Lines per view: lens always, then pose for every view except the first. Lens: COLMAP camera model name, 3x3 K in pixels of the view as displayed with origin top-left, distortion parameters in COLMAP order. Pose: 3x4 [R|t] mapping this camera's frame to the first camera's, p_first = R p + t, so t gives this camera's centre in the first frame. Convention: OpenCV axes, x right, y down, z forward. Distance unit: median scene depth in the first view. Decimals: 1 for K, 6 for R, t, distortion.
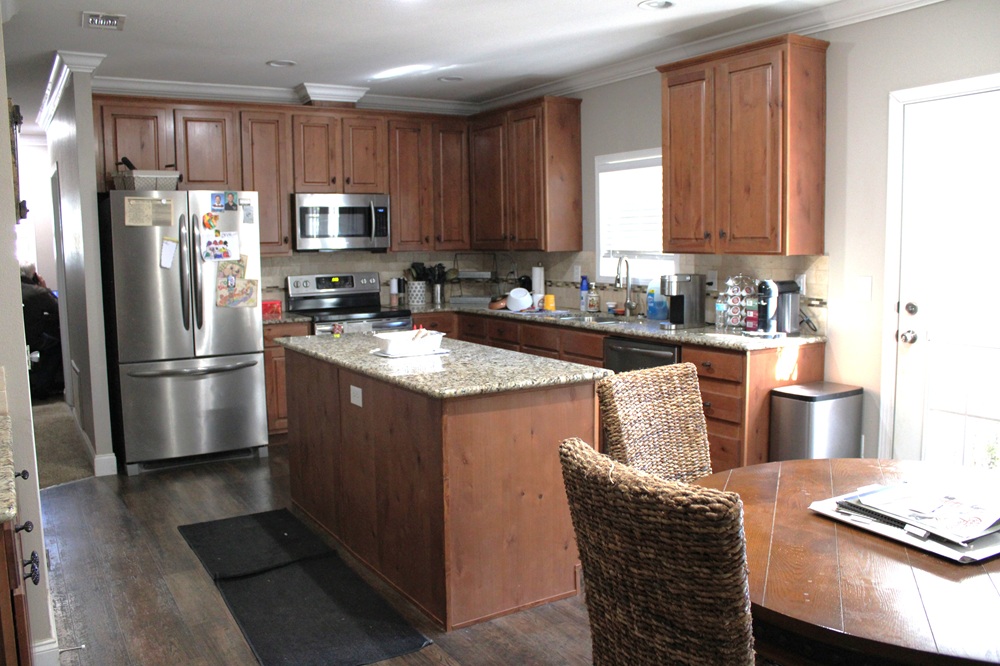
lens RADIAL K [[821.7, 0, 481.7], [0, 821.7, 333.3], [0, 0, 1]] dist [-0.142853, 0.081086]
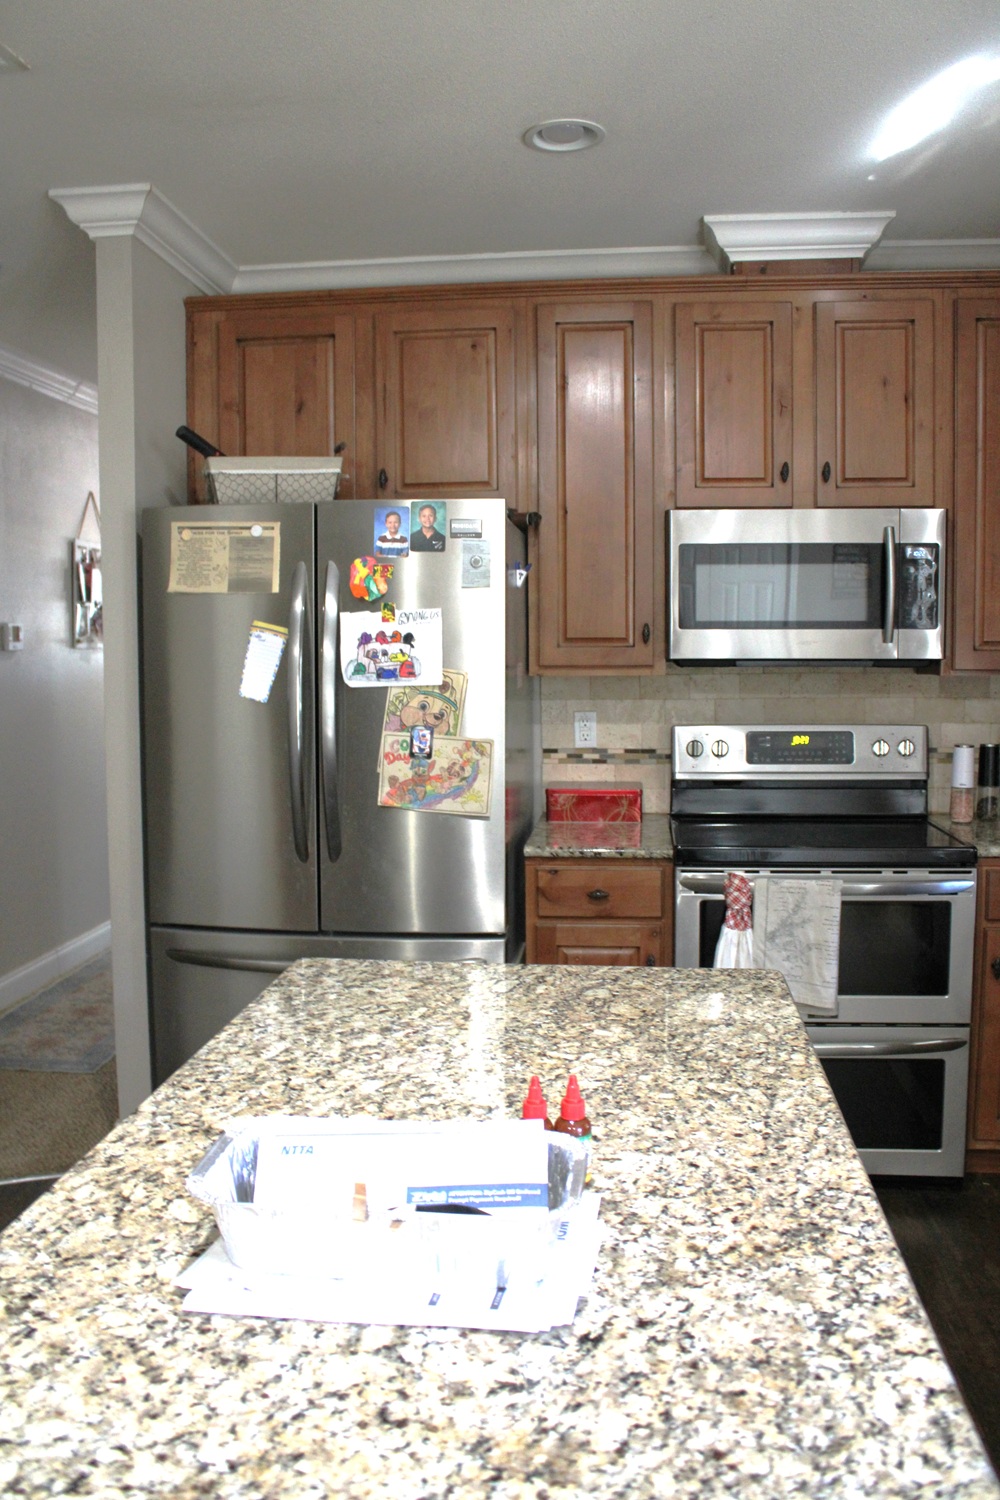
lens RADIAL K [[1232.5, 0, 500.0], [0, 1232.5, 750.0], [0, 0, 1]] dist [-0.142853, 0.081086]
pose [[0.797356, 0.061520, -0.600366, 0.053436], [-0.073631, 0.997276, 0.004401, -0.058173], [0.599001, 0.040697, 0.799713, 0.505989]]
